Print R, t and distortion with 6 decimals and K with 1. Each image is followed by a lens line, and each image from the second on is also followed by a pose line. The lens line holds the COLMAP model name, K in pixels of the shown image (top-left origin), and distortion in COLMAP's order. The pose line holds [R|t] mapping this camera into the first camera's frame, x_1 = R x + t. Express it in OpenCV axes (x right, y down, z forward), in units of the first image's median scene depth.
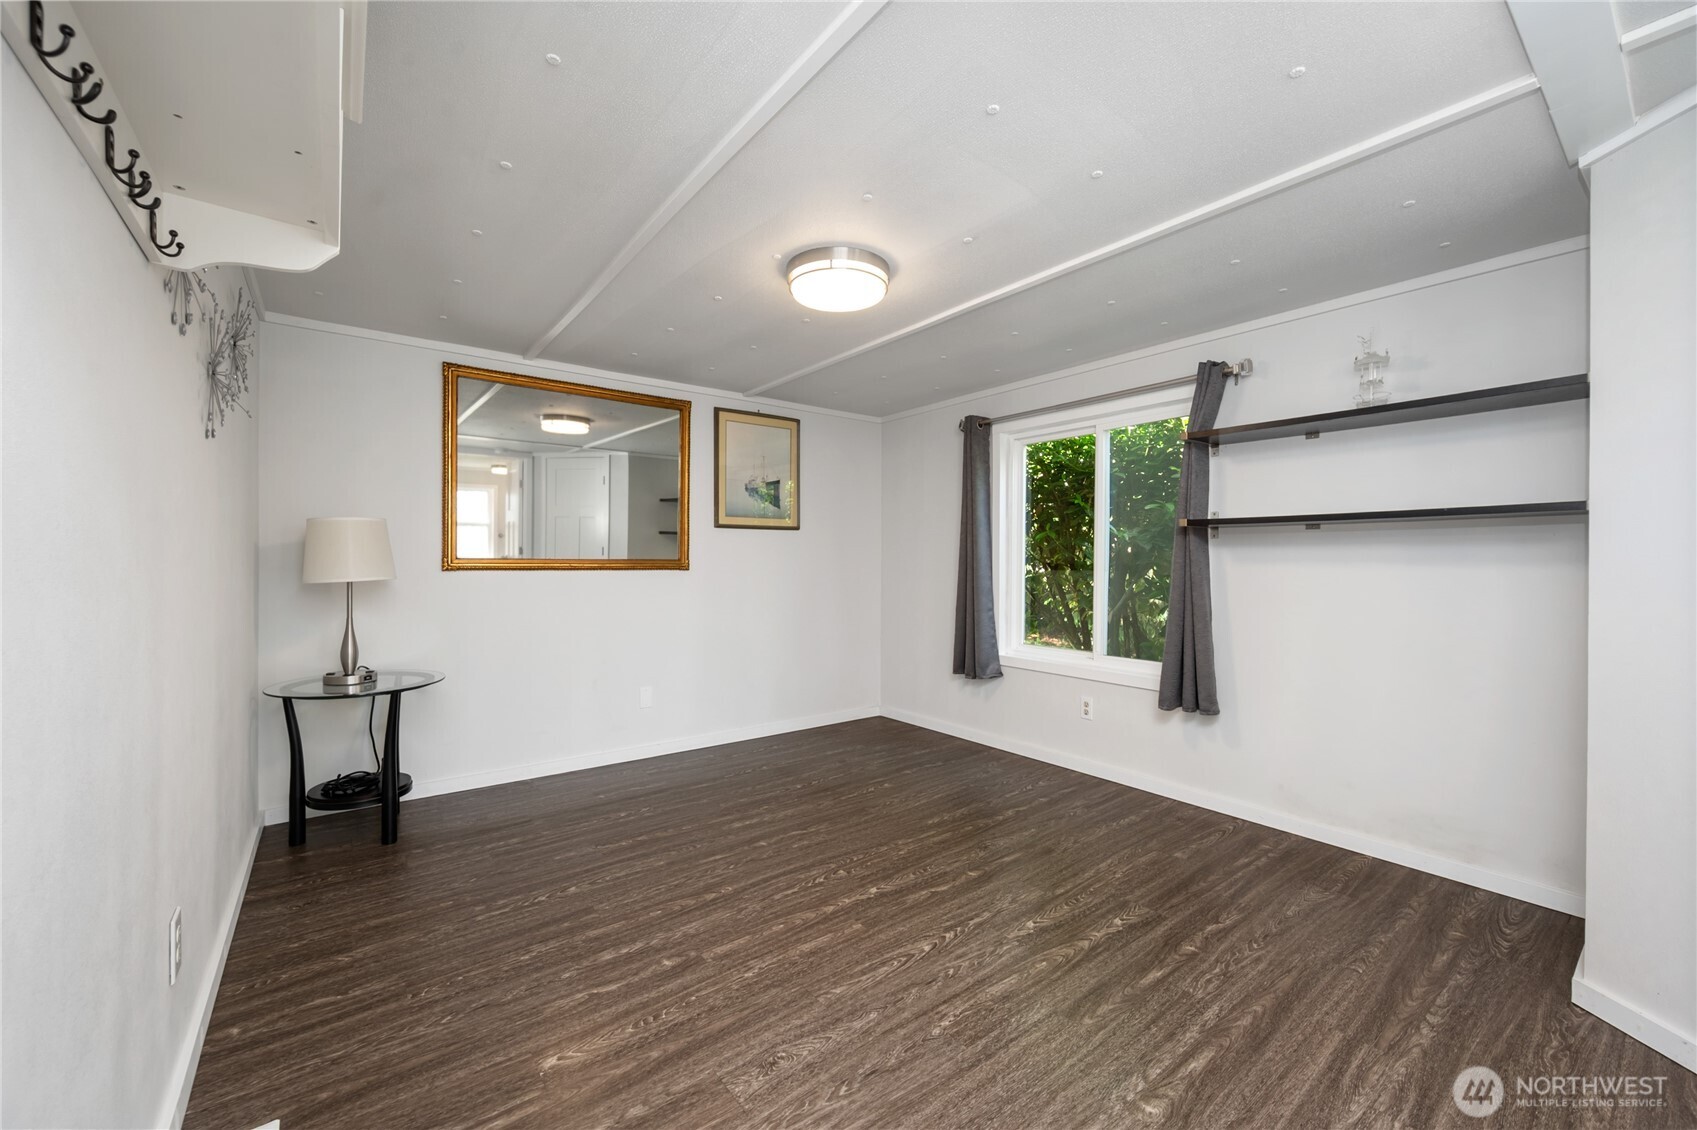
lens RADIAL K [[668.5, 0, 848.3], [0, 668.5, 574.6], [0, 0, 1]] dist [-0.000574, -0.000166]
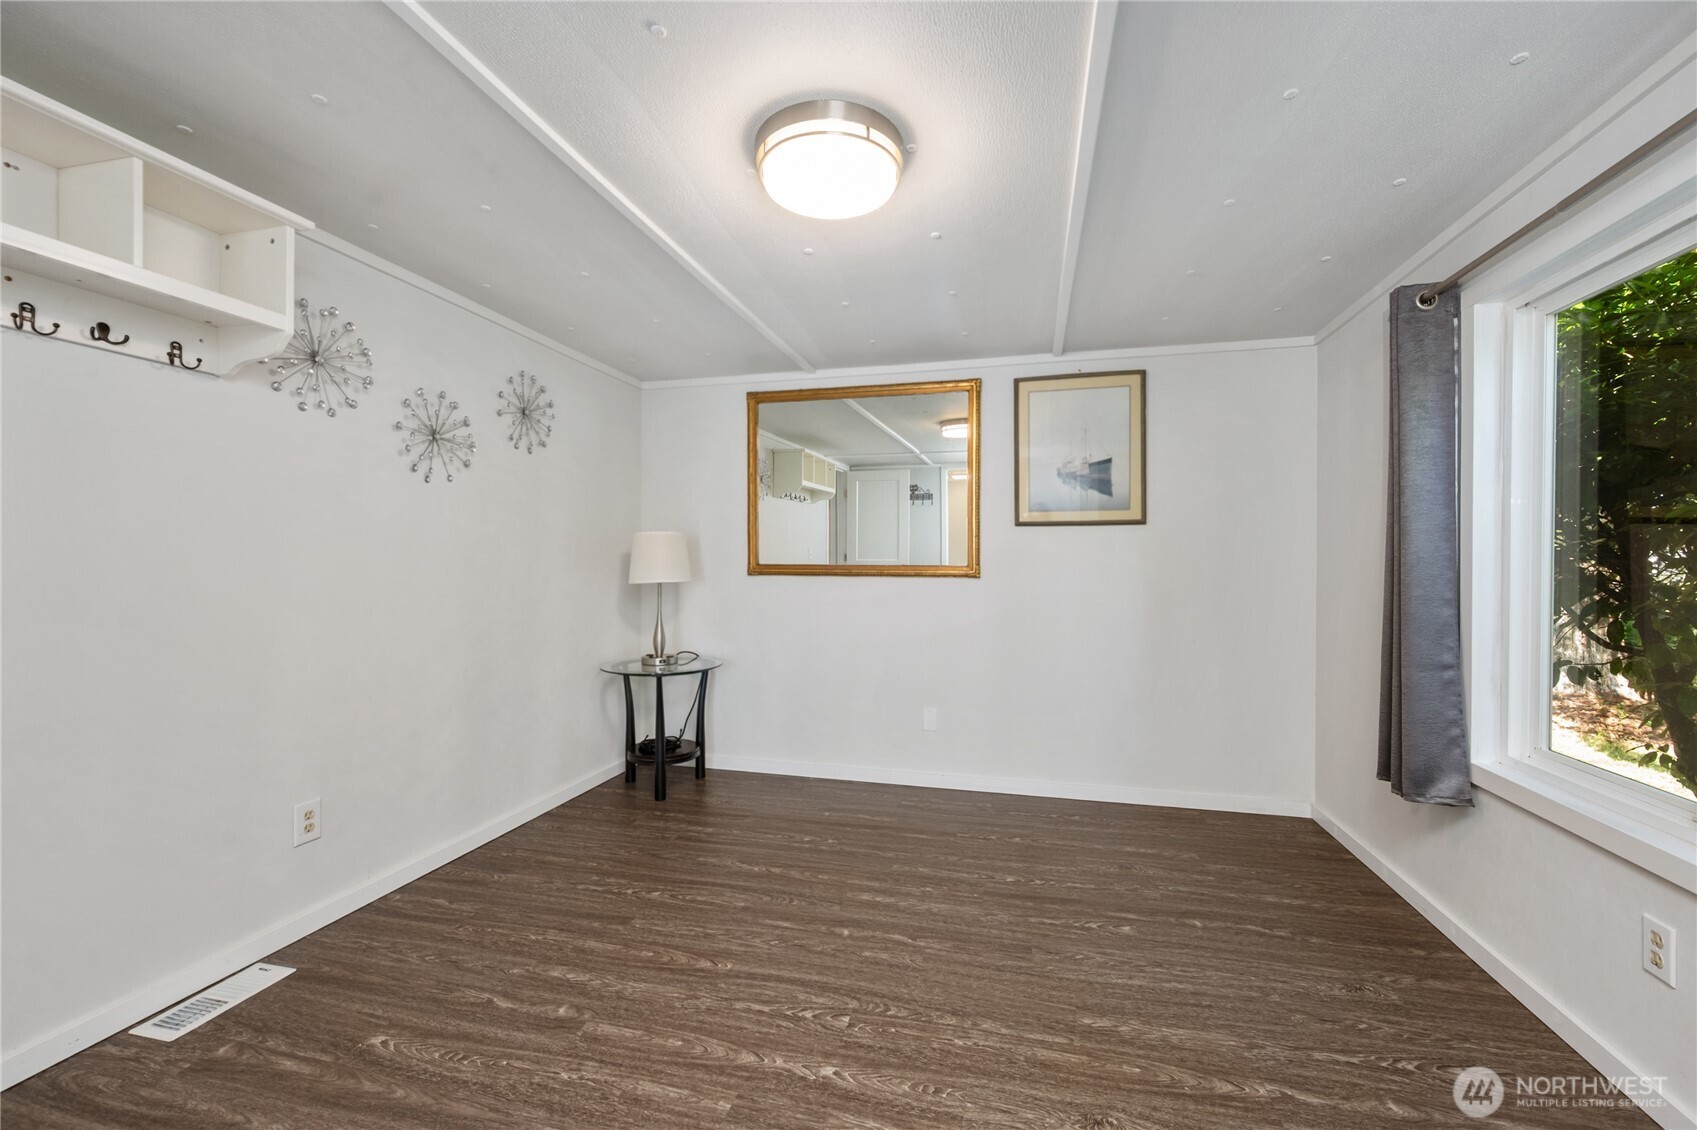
lens RADIAL K [[668.5, 0, 848.3], [0, 668.5, 574.6], [0, 0, 1]] dist [-0.000574, -0.000166]
pose [[0.627384, 0.010881, -0.778634, 0.420032], [-0.017468, 0.999847, -0.000103, -0.010860], [0.778514, 0.013666, 0.627479, 0.453024]]
